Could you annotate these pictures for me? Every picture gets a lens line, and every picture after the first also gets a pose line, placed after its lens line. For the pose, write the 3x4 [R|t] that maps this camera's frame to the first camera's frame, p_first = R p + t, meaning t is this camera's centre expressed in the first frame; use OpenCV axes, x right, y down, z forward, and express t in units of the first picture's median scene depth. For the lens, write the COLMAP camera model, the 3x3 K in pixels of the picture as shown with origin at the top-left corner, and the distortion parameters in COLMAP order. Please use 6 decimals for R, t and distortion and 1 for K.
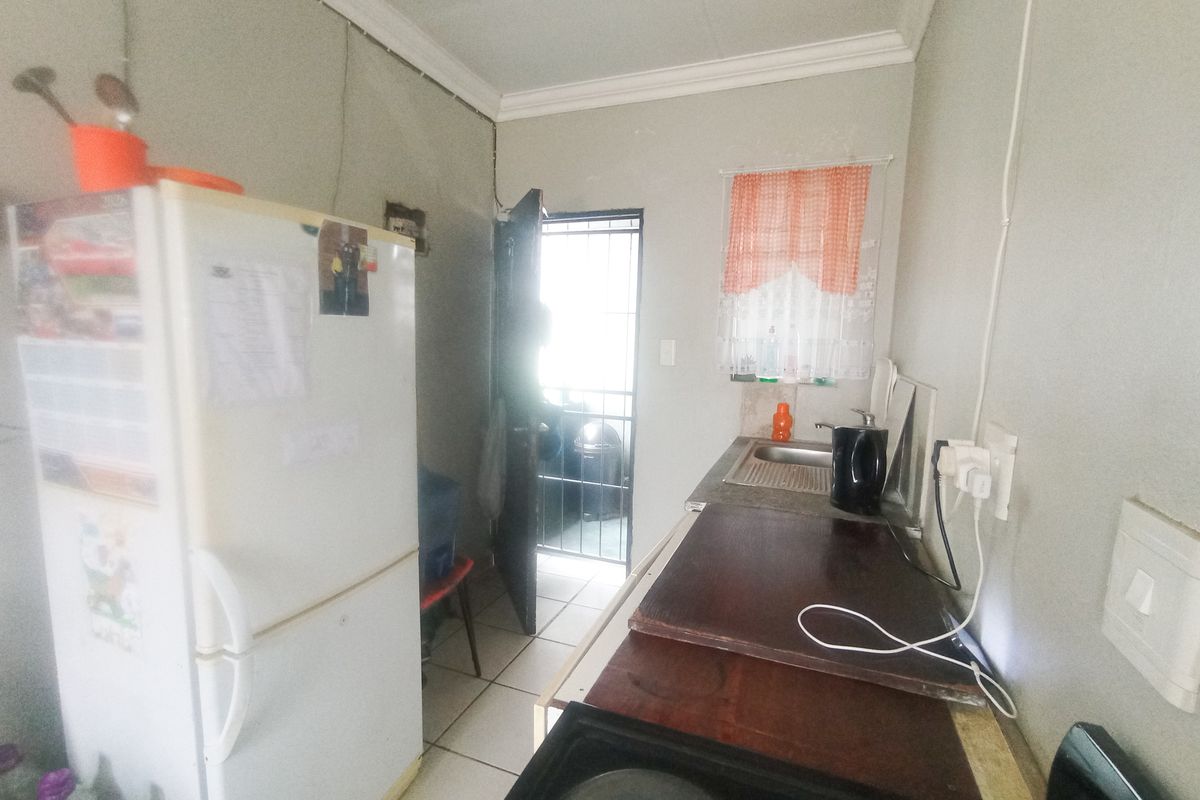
lens RADIAL K [[549.6, 0, 602.9], [0, 549.6, 397.5], [0, 0, 1]] dist [0.001380, 0.001254]
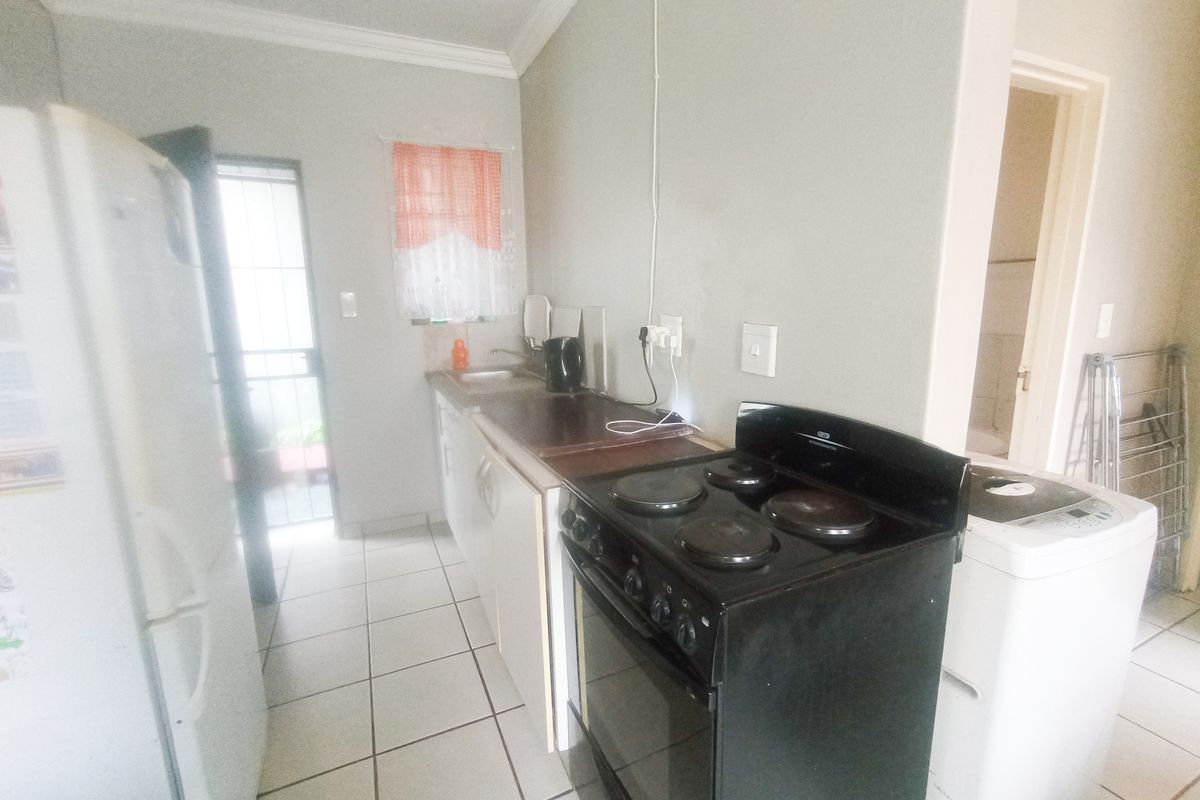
lens RADIAL K [[549.6, 0, 594.0], [0, 549.6, 401.6], [0, 0, 1]] dist [0.001380, 0.001254]
pose [[0.695511, -0.177629, 0.696213, -0.364176], [0.121818, 0.984084, 0.129380, 0.027204], [-0.708113, -0.005174, 0.706080, -0.099532]]
